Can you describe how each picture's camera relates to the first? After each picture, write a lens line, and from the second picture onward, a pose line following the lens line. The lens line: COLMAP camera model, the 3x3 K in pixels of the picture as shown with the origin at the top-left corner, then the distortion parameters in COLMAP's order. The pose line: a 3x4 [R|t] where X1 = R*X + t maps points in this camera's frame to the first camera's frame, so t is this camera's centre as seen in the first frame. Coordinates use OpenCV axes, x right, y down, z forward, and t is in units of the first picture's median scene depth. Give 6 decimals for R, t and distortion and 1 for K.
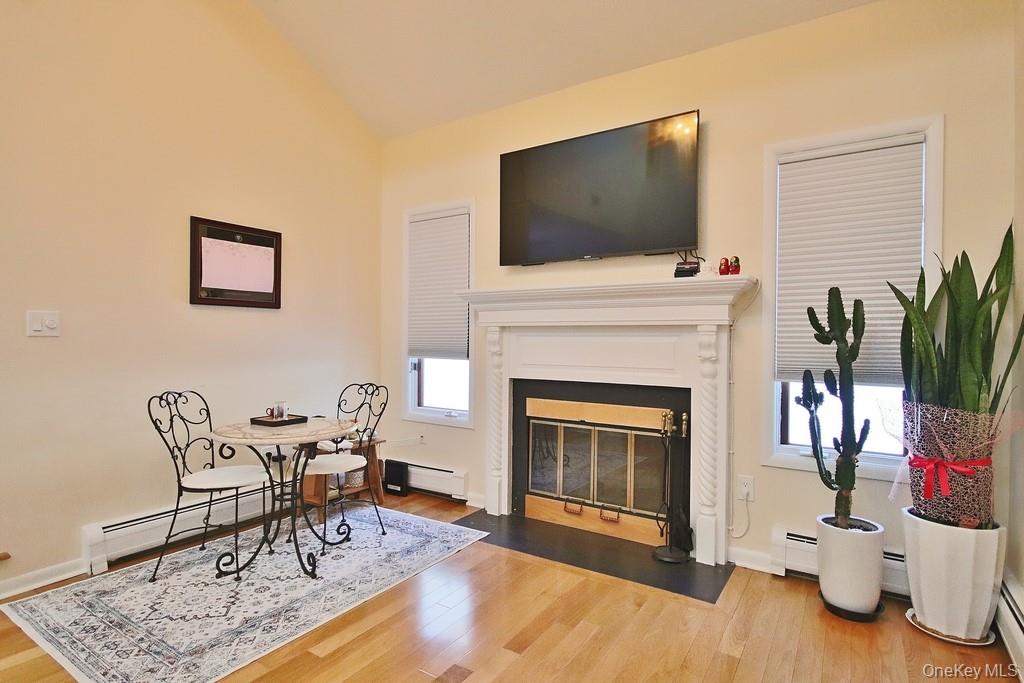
lens RADIAL K [[529.6, 0, 510.8], [0, 529.6, 346.5], [0, 0, 1]] dist [-0.003524, 0.004528]
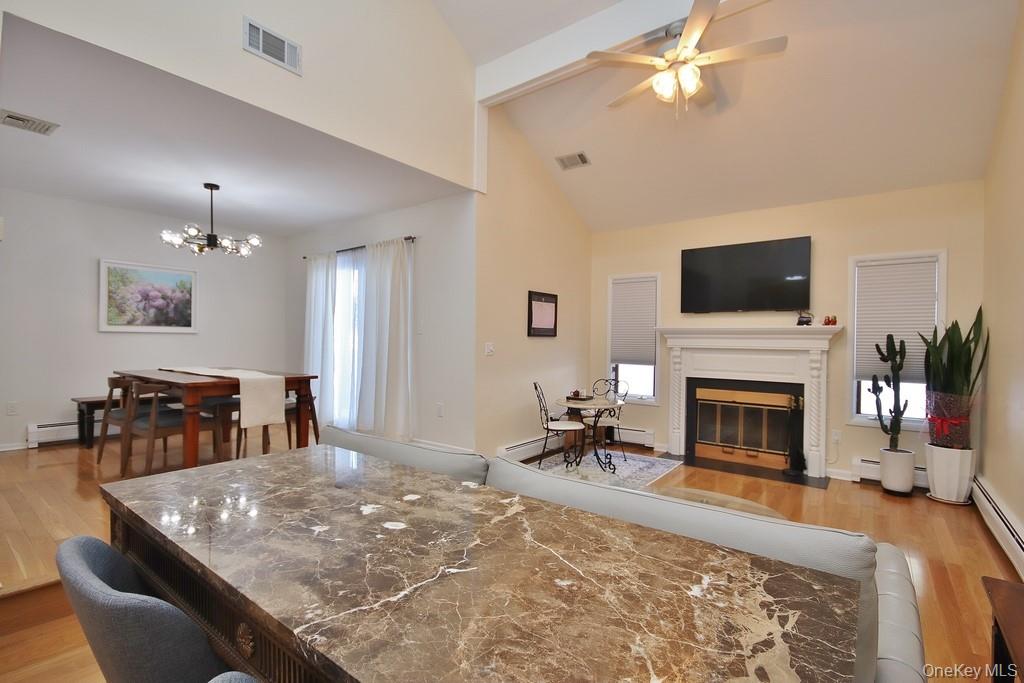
lens RADIAL K [[470.5, 0, 511.3], [0, 470.5, 344.6], [0, 0, 1]] dist [0.001544, -0.003750]
pose [[0.996640, 0.006012, -0.081687, -0.589450], [-0.006465, 0.999965, -0.005274, -0.046029], [0.081653, 0.005784, 0.996644, -0.784897]]
